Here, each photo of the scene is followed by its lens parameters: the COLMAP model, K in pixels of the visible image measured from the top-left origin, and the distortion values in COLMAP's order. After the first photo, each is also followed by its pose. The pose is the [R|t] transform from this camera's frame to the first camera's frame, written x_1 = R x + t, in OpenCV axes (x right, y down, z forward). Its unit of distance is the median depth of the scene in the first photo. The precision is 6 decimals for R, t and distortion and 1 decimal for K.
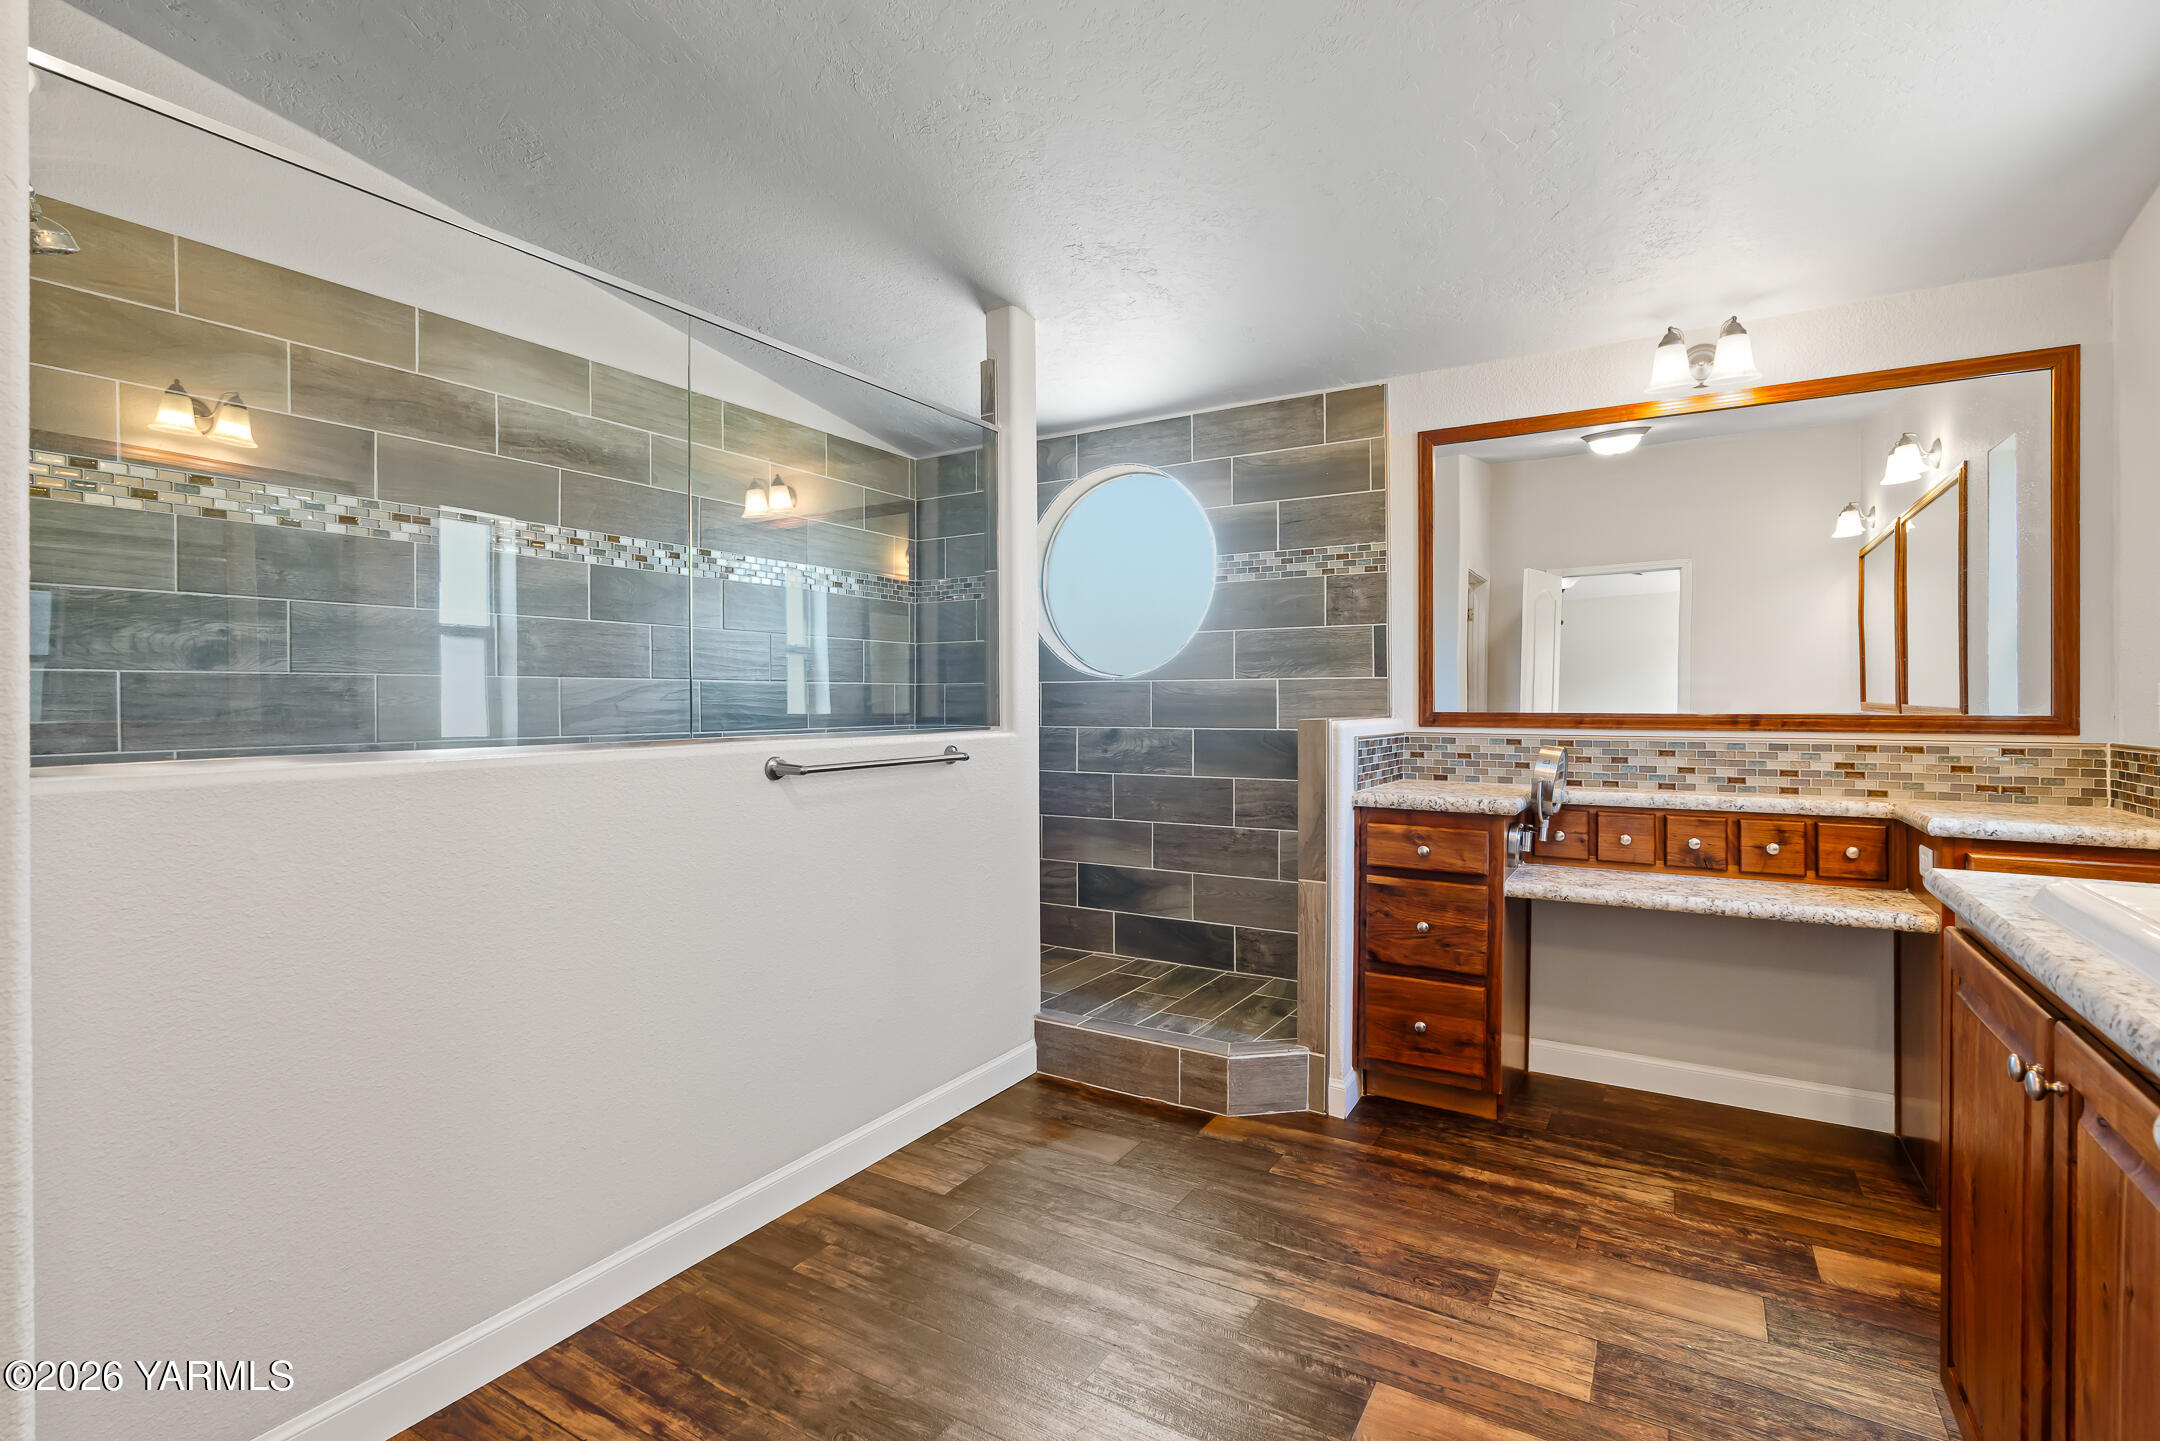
lens RADIAL K [[984.8, 0, 1080.0], [0, 984.8, 720.5], [0, 0, 1]] dist [-0.021652, -0.000019]
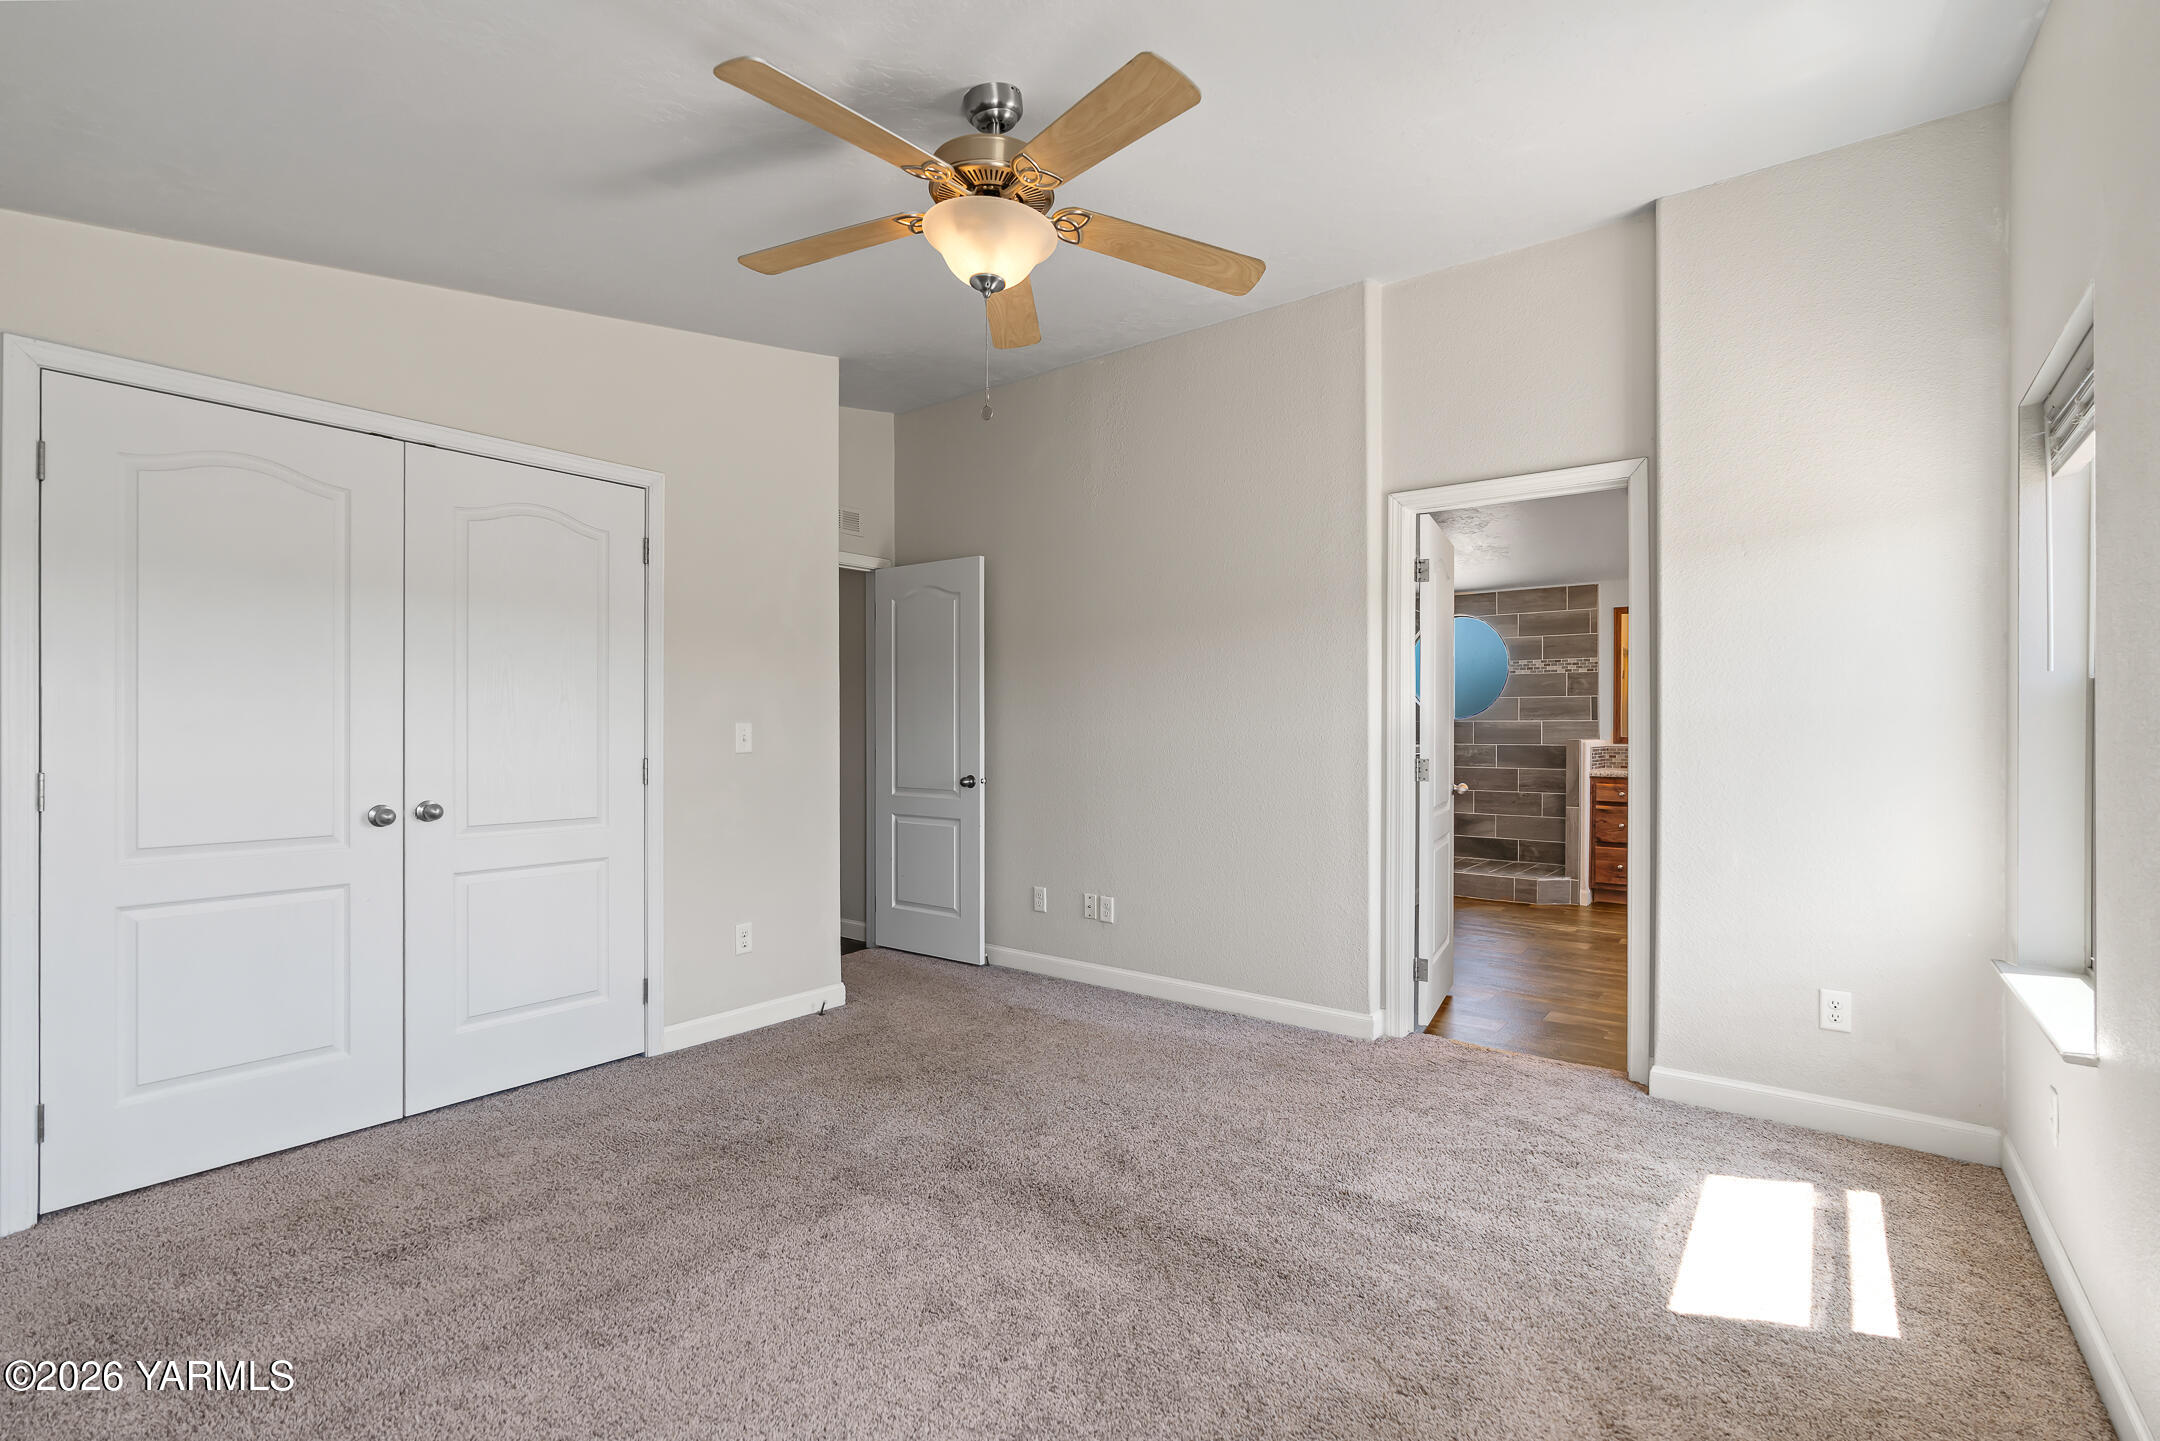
lens RADIAL K [[1023.6, 0, 1089.3], [0, 1023.6, 744.5], [0, 0, 1]] dist [-0.001264, -0.000057]
pose [[0.996774, 0.003841, -0.080163, -0.619861], [-0.003629, 0.999990, 0.002787, 0.006100], [0.080173, -0.002487, 0.996778, -1.327388]]
